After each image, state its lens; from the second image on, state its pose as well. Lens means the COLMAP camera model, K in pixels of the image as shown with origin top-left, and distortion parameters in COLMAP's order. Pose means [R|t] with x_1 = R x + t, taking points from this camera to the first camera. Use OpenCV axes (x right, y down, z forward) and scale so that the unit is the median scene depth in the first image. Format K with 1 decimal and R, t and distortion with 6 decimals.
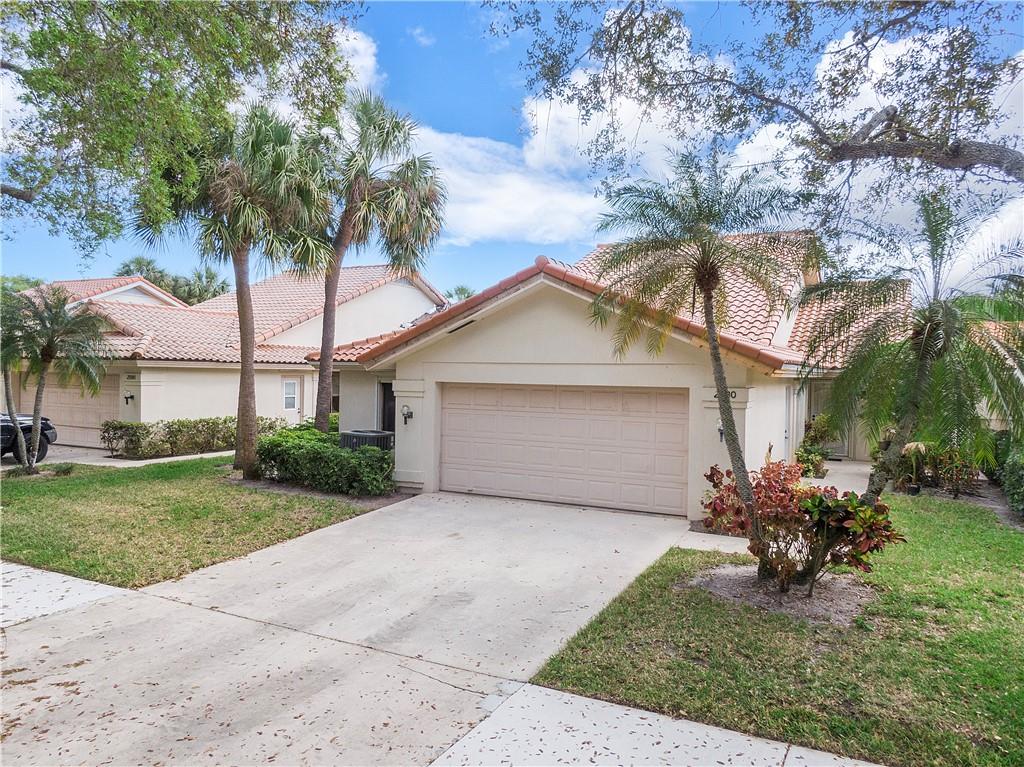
lens RADIAL K [[712.6, 0, 513.6], [0, 712.6, 384.9], [0, 0, 1]] dist [0.035562, -0.059823]
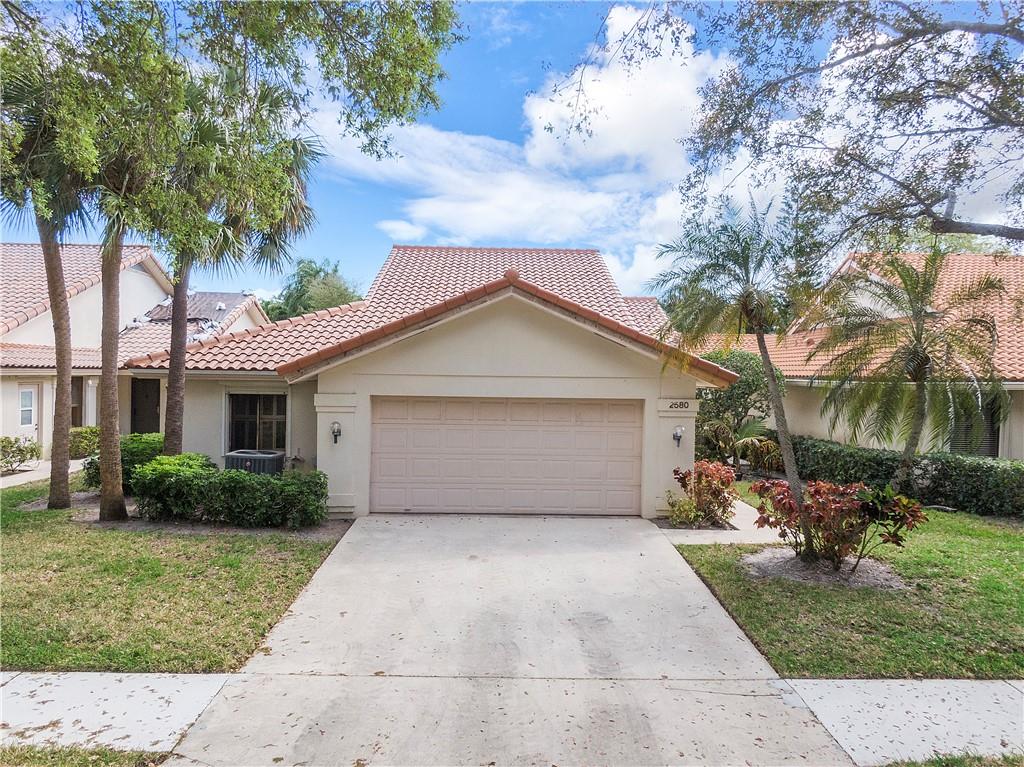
lens RADIAL K [[729.6, 0, 512.0], [0, 729.6, 383.5], [0, 0, 1]] dist [0.002225, -0.008721]
pose [[0.885874, -0.010526, 0.463806, -0.435690], [0.008030, 0.999941, 0.007355, -0.028416], [-0.463856, -0.002792, 0.885906, 0.092374]]
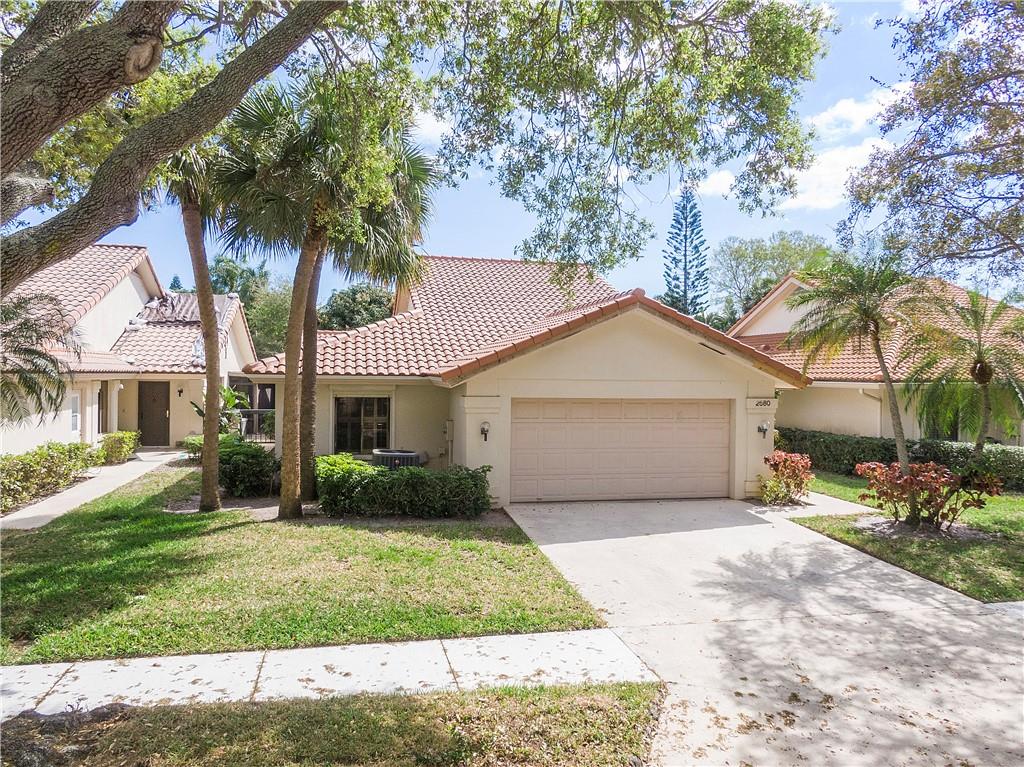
lens RADIAL K [[712.6, 0, 513.6], [0, 712.6, 384.9], [0, 0, 1]] dist [0.035562, -0.059823]
pose [[0.775857, -0.015735, 0.630712, -0.854910], [0.011336, 0.999875, 0.011000, -0.038730], [-0.630807, -0.001385, 0.775939, 0.225797]]
